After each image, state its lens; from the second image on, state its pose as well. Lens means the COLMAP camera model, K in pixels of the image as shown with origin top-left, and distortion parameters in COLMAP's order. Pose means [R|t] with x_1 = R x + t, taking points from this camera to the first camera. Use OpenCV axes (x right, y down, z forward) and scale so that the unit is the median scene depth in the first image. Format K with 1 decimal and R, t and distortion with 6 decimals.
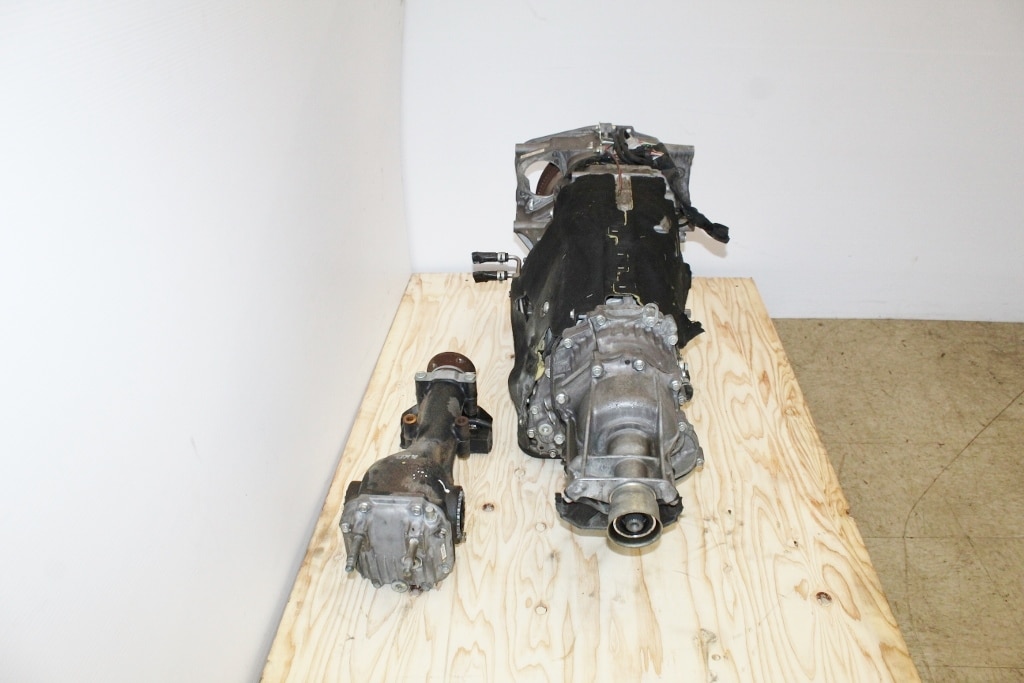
lens RADIAL K [[850.6, 0, 517.3], [0, 850.6, 344.9], [0, 0, 1]] dist [-0.166553, 0.147958]
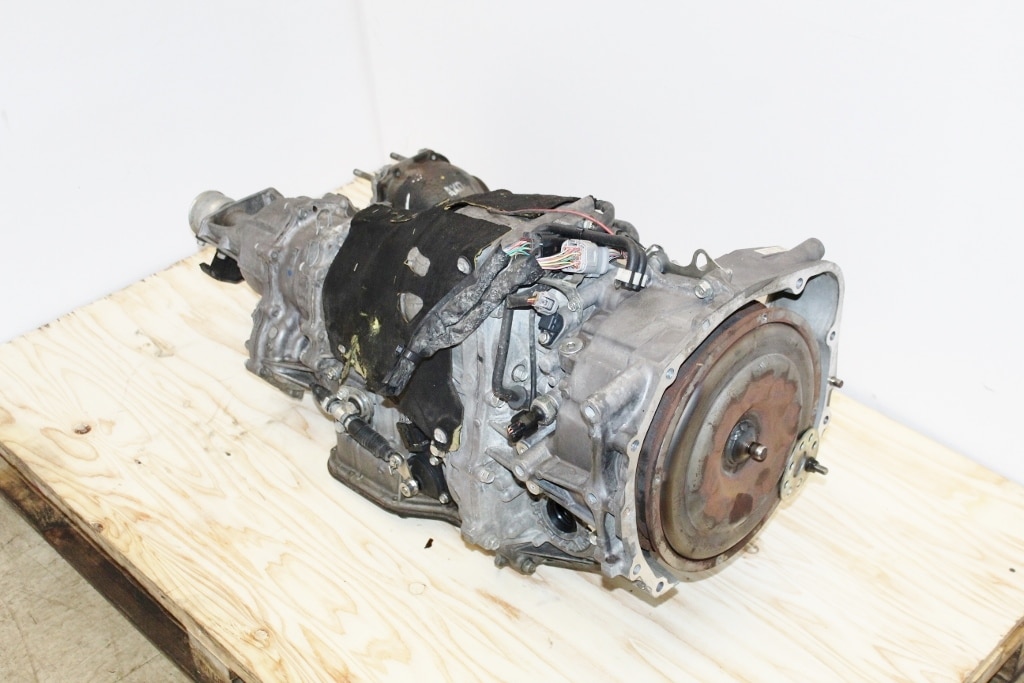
lens RADIAL K [[1356.6, 0, 512.0], [0, 1356.6, 341.5], [0, 0, 1]] dist [-0.042539, 0.028017]
pose [[-0.666585, 0.455274, -0.590246, 0.717834], [-0.346812, 0.511489, 0.786194, -0.890524], [0.659838, 0.728769, -0.183056, 1.208539]]
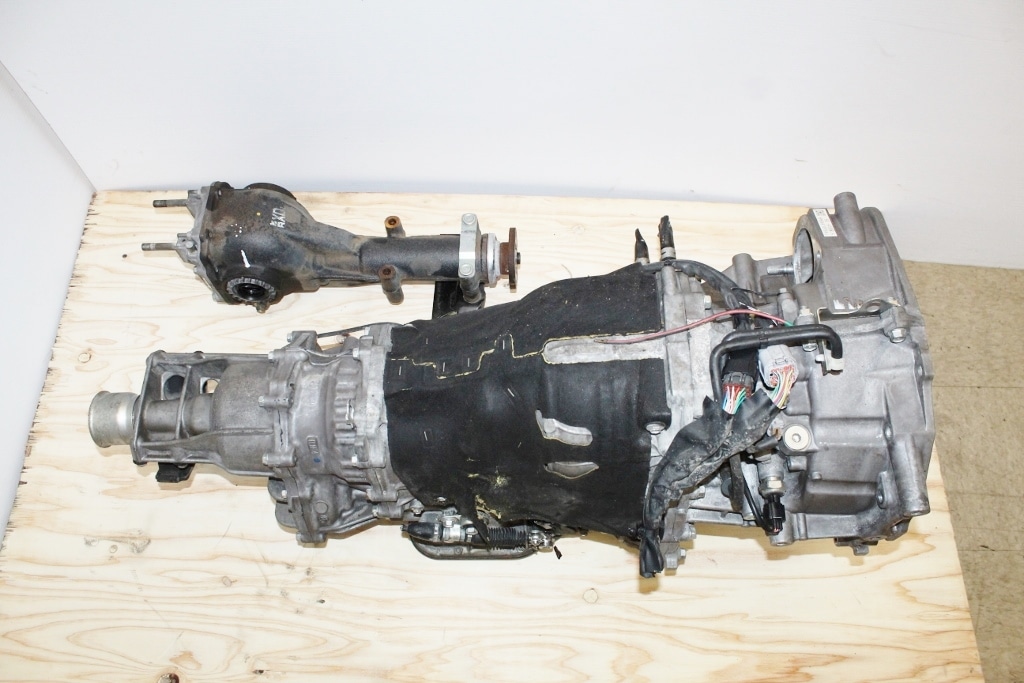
lens RADIAL K [[850.6, 0, 517.3], [0, 850.6, 344.9], [0, 0, 1]] dist [-0.166553, 0.147958]
pose [[0.052257, 0.900623, -0.431448, 0.349885], [-0.530898, 0.390983, 0.751851, -0.552715], [0.845823, 0.189766, 0.498570, 0.636495]]
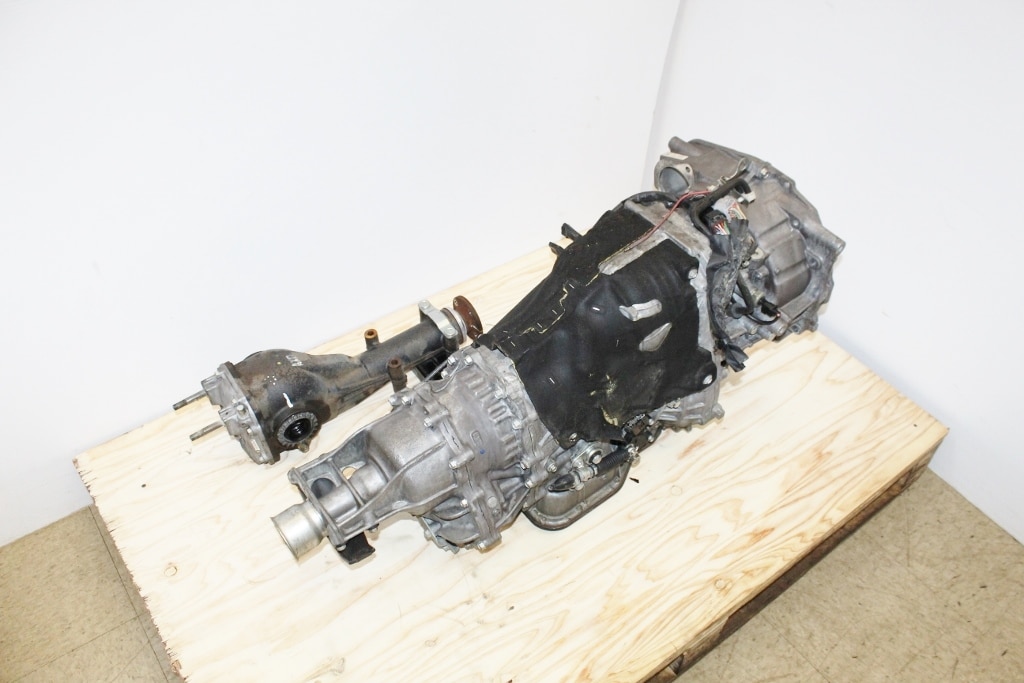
lens RADIAL K [[850.6, 0, 517.3], [0, 850.6, 344.9], [0, 0, 1]] dist [-0.166553, 0.147958]
pose [[0.643110, 0.564898, -0.517011, 0.516143], [-0.425018, 0.824920, 0.372647, -0.352735], [0.637000, -0.019914, 0.770606, 0.262449]]
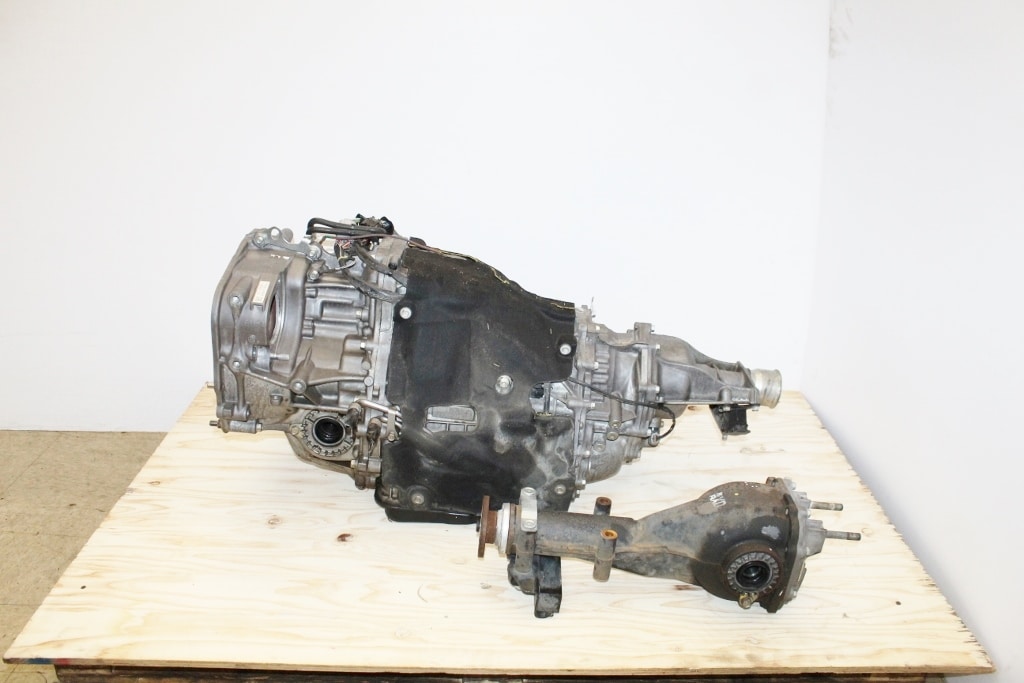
lens RADIAL K [[850.6, 0, 517.3], [0, 850.6, 344.9], [0, 0, 1]] dist [-0.166553, 0.147958]
pose [[-0.065496, -0.376590, 0.924062, -0.770425], [0.479631, 0.800177, 0.360098, -0.385017], [-0.875023, 0.466793, 0.128216, 0.810789]]
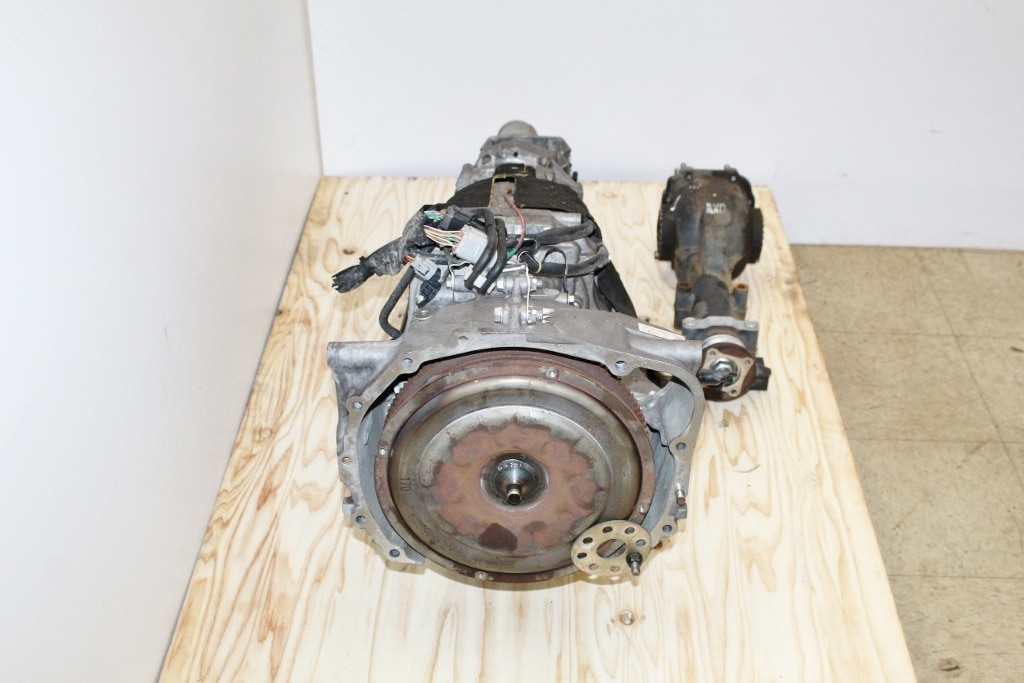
lens RADIAL K [[1161.2, 0, 512.0], [0, 1161.2, 341.5], [0, 0, 1]] dist [-0.075248, 0.007667]
pose [[-0.999619, 0.019959, -0.019066, 0.132925], [-0.009788, 0.389540, 0.920958, -0.949909], [0.025808, 0.920793, -0.389196, 1.408222]]
